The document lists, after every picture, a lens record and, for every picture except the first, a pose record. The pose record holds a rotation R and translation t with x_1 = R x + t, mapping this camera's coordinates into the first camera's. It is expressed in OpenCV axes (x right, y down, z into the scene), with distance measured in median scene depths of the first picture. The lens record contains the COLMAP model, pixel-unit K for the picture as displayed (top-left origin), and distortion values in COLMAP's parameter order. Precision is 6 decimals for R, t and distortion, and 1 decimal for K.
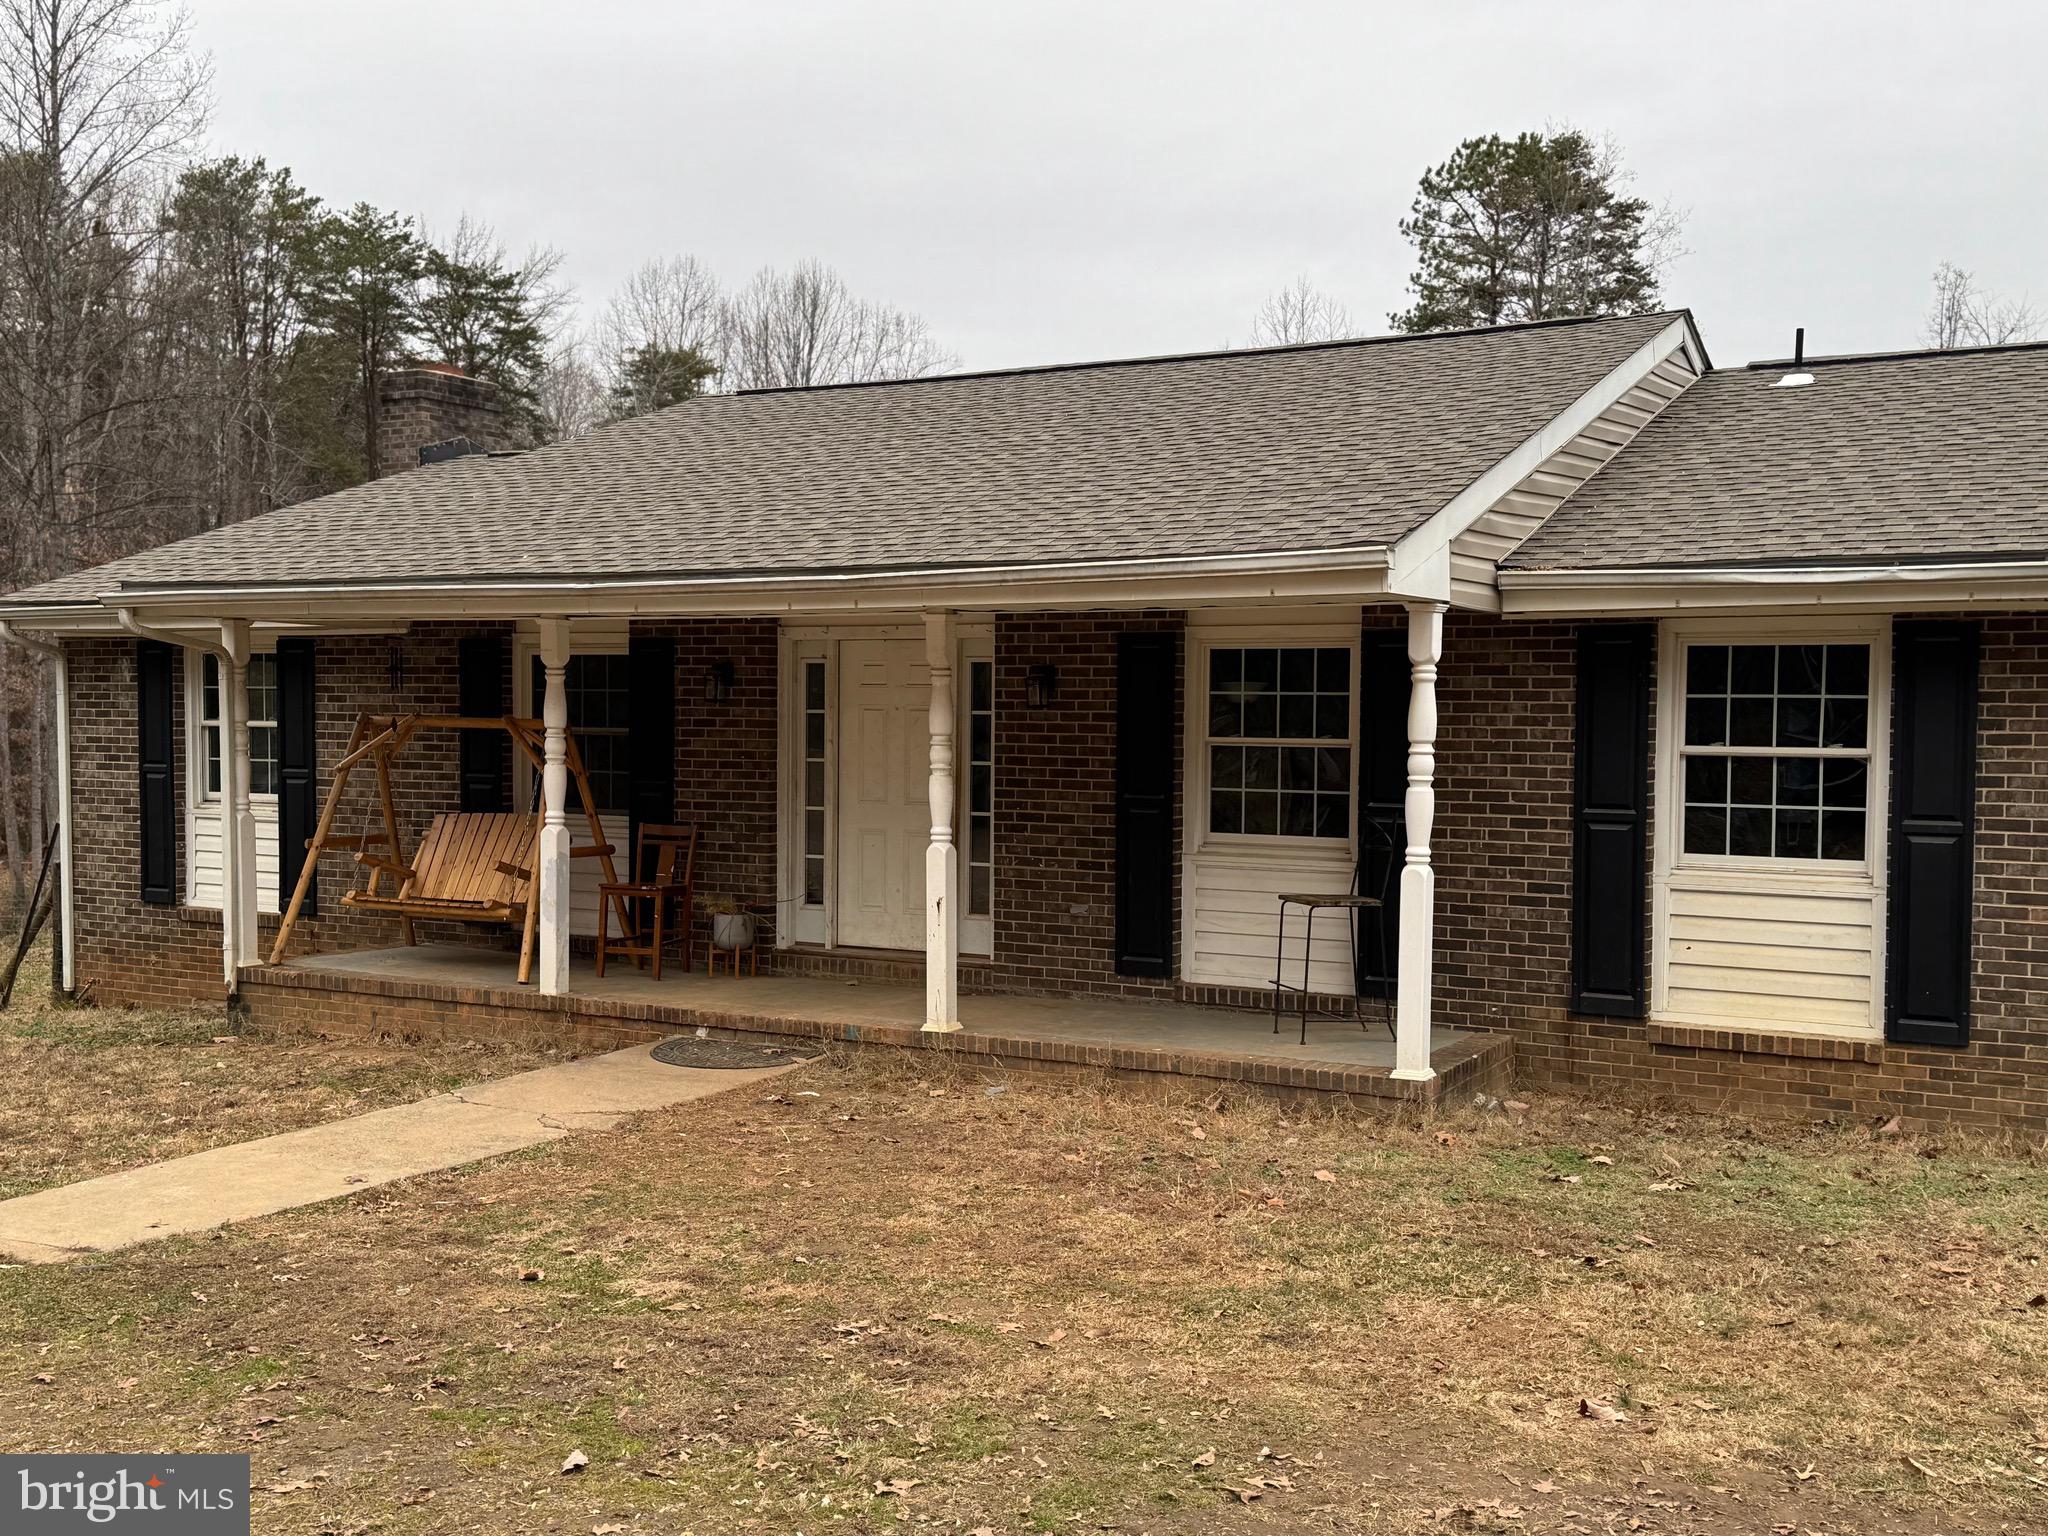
lens RADIAL K [[2043.4, 0, 1010.3], [0, 2043.4, 782.5], [0, 0, 1]] dist [0.072197, 0.000000]
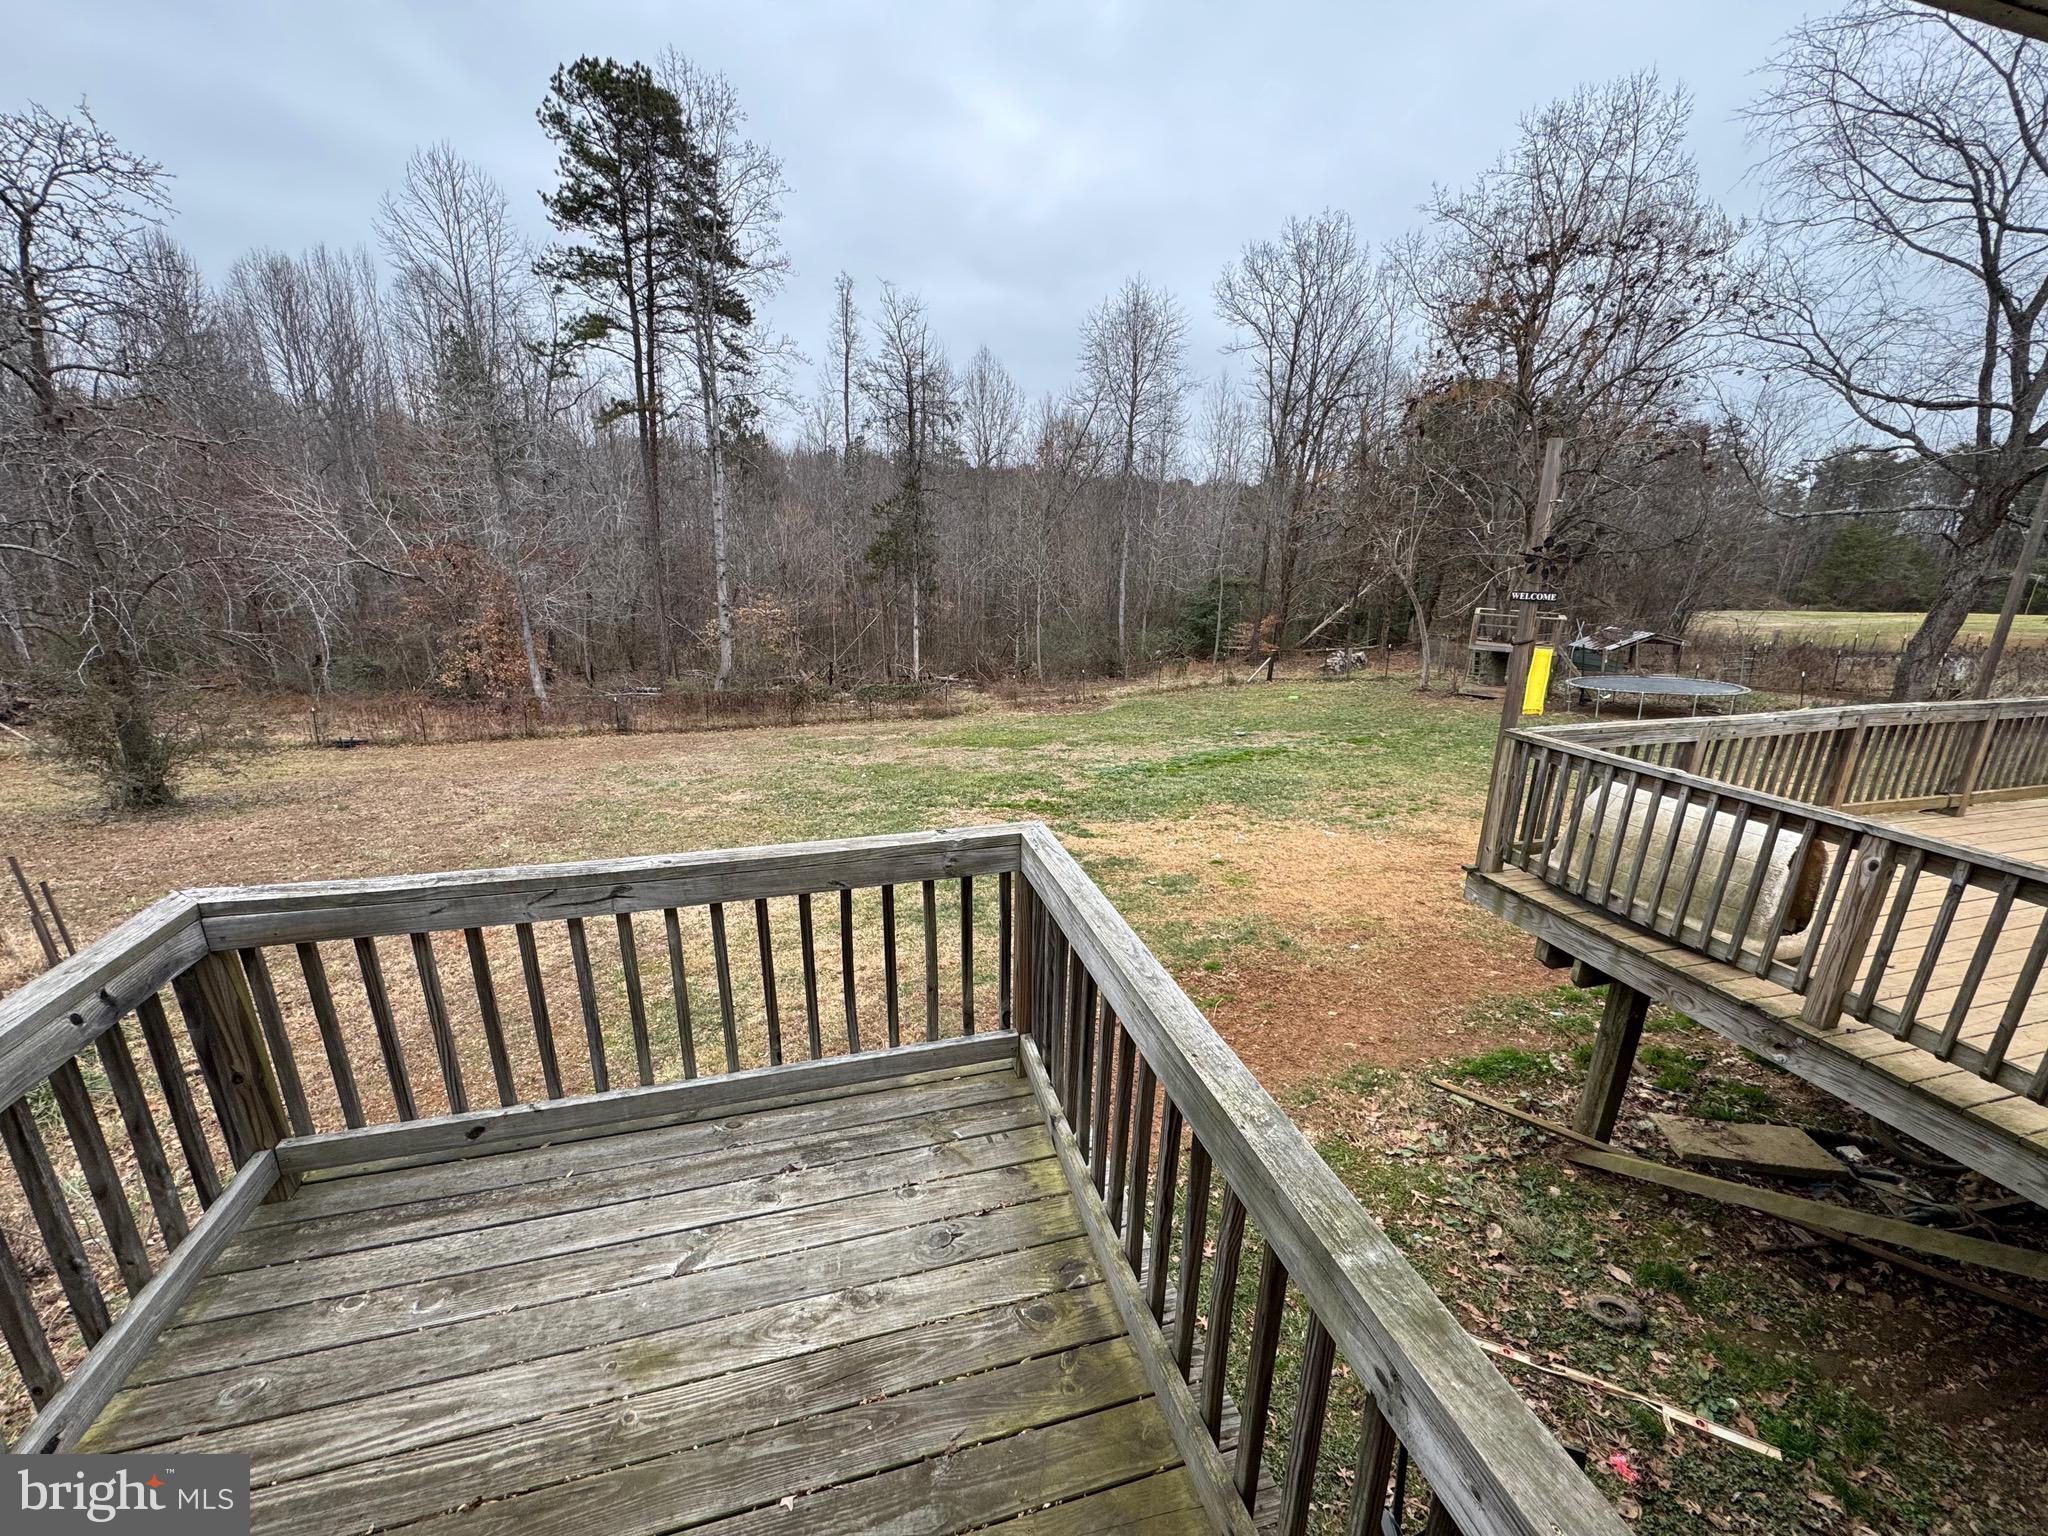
lens RADIAL K [[813.0, 0, 1025.8], [0, 813.0, 767.7], [0, 0, 1]] dist [-0.004373, 0.000650]
pose [[0.705492, -0.184953, 0.684159, -0.047244], [0.006547, 0.967007, 0.254667, -0.064276], [-0.708687, -0.175187, 0.683427, 1.953874]]
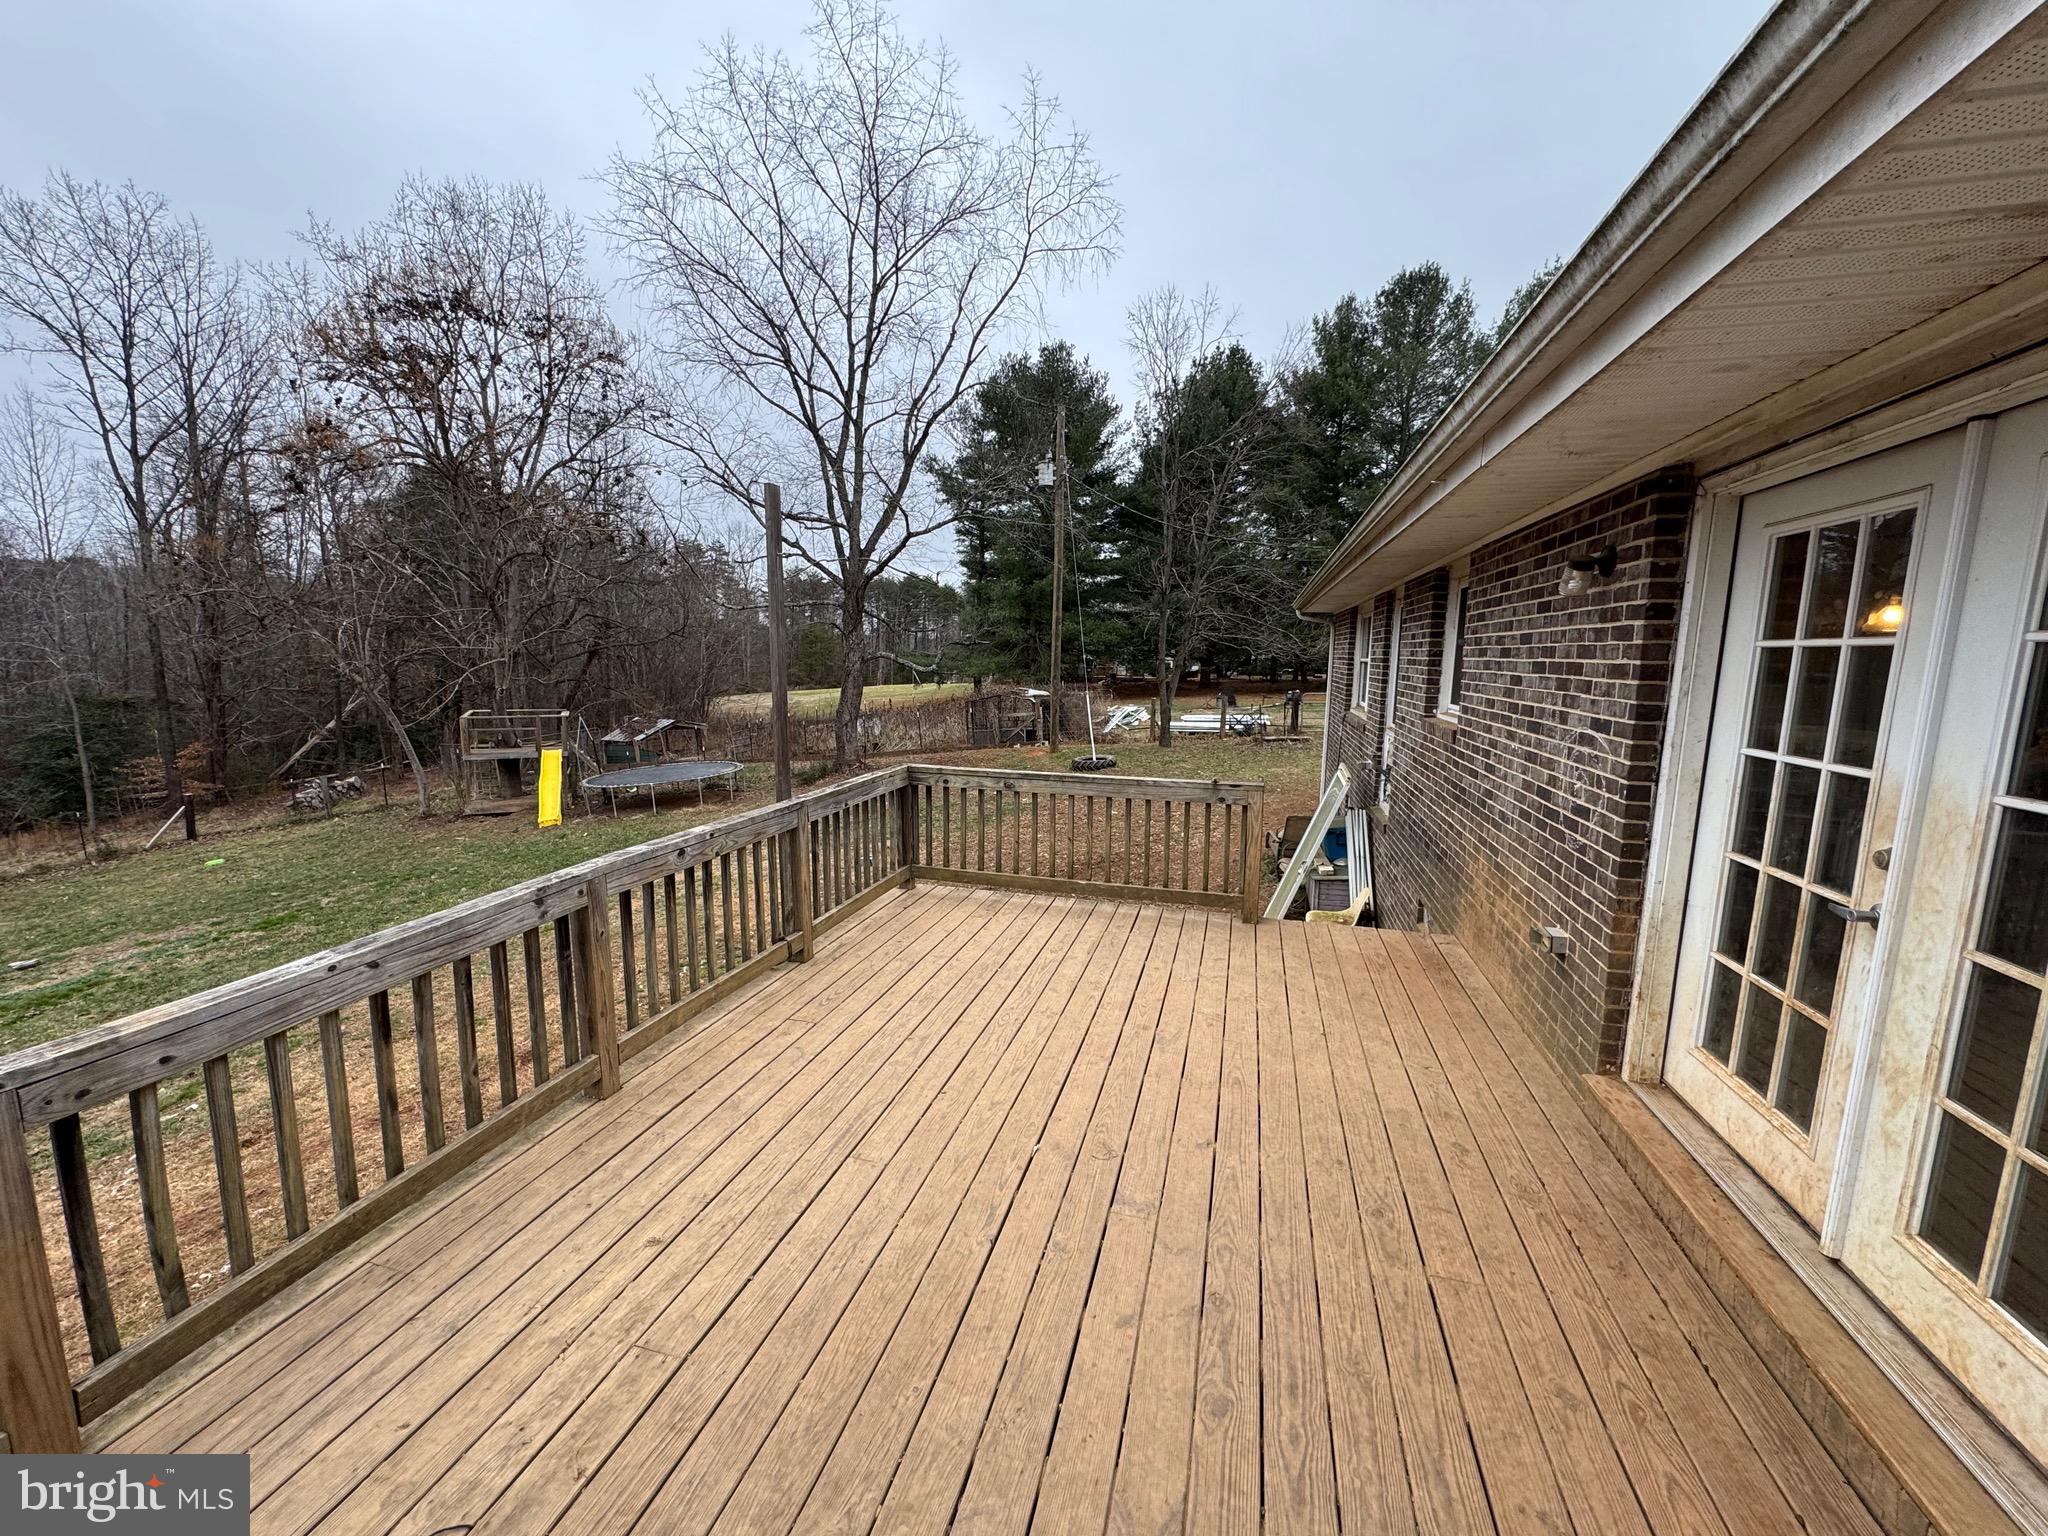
lens RADIAL K [[813.0, 0, 1022.5], [0, 813.0, 769.6], [0, 0, 1]] dist [-0.004373, 0.000650]
pose [[-0.234394, -0.147535, 0.960881, 0.343162], [0.023756, 0.987252, 0.157379, -0.041064], [-0.971851, 0.059715, -0.227901, 1.866440]]
